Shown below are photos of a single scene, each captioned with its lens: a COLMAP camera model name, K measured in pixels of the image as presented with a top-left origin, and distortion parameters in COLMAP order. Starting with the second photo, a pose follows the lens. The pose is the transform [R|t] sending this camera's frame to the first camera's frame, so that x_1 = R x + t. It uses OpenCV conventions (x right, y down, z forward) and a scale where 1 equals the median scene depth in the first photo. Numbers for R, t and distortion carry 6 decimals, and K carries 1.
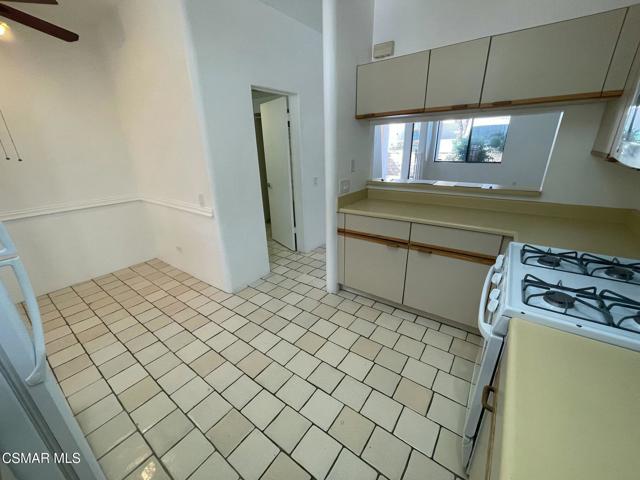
lens RADIAL K [[257.6, 0, 315.2], [0, 257.6, 241.2], [0, 0, 1]] dist [-0.000436, 0.000063]
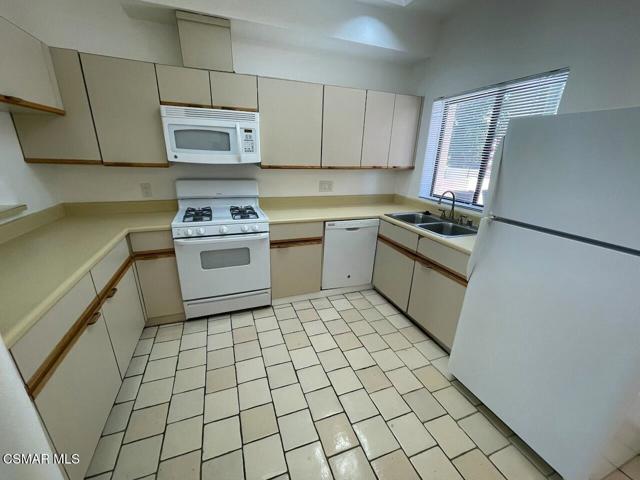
lens RADIAL K [[257.6, 0, 315.2], [0, 257.6, 241.2], [0, 0, 1]] dist [-0.000436, 0.000063]
pose [[-0.836700, -0.171617, 0.520078, -0.405824], [0.188081, 0.801833, 0.567177, -0.365764], [-0.514353, 0.572374, -0.638615, 1.008755]]
